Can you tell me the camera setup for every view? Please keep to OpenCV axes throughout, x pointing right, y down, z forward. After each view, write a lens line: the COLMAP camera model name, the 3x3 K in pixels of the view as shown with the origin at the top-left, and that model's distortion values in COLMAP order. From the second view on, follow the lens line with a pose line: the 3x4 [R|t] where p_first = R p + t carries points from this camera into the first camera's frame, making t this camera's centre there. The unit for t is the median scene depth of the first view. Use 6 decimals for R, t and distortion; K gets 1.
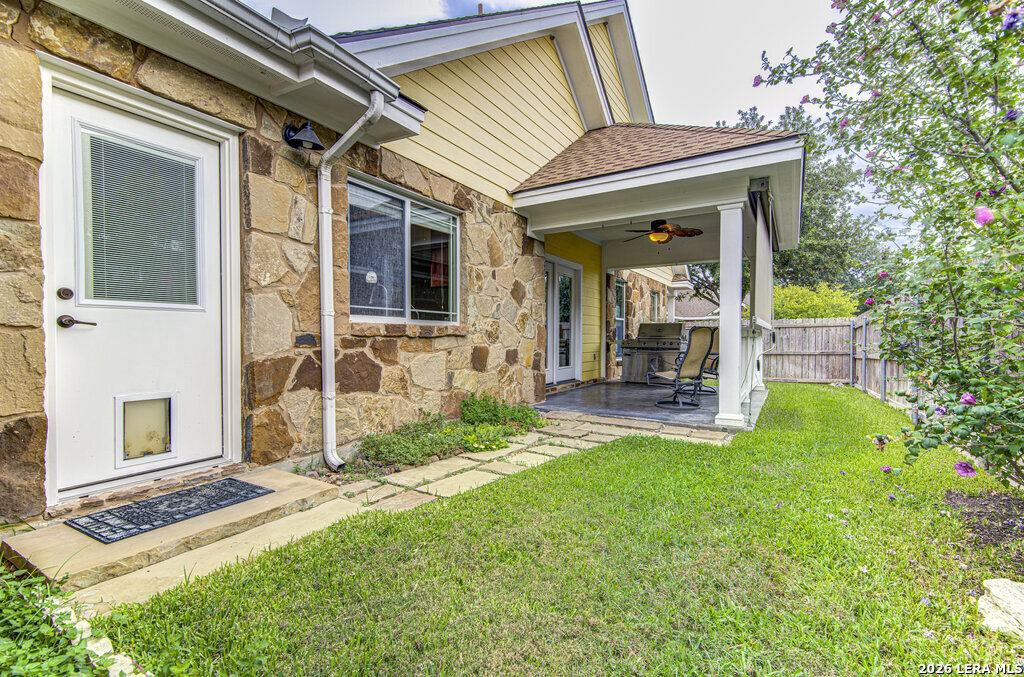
lens RADIAL K [[473.7, 0, 507.0], [0, 473.7, 343.4], [0, 0, 1]] dist [-0.020579, -0.000715]
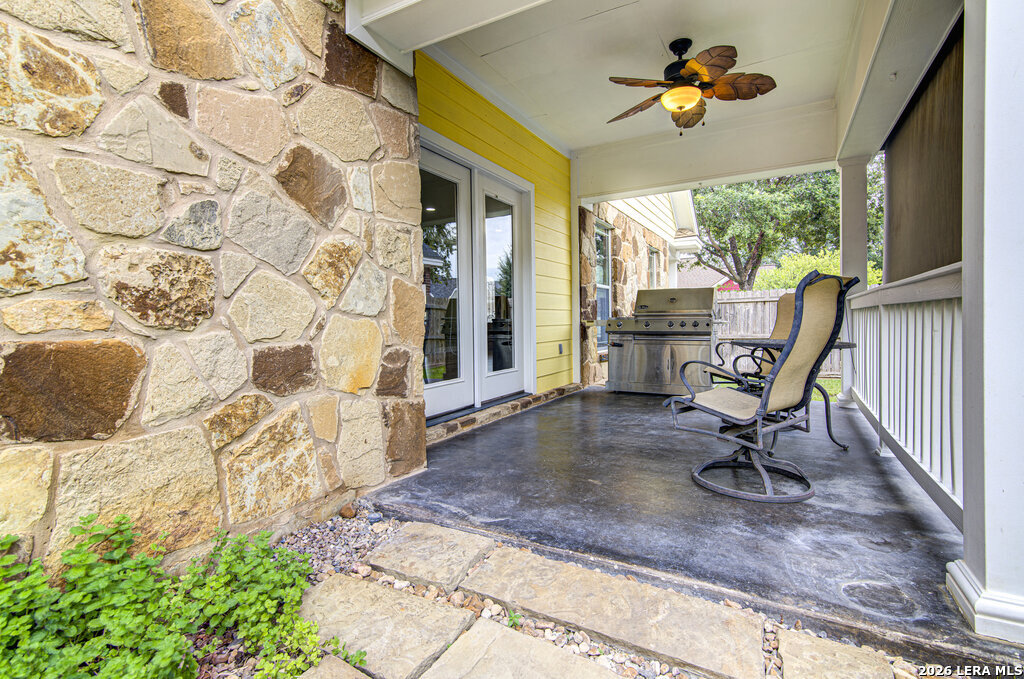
lens RADIAL K [[473.7, 0, 516.3], [0, 473.7, 332.7], [0, 0, 1]] dist [-0.020579, -0.000715]
pose [[0.998635, -0.016151, 0.049666, 0.102744], [0.015588, 0.999810, 0.011699, 0.000554], [-0.049846, -0.010909, 0.998697, 0.425560]]
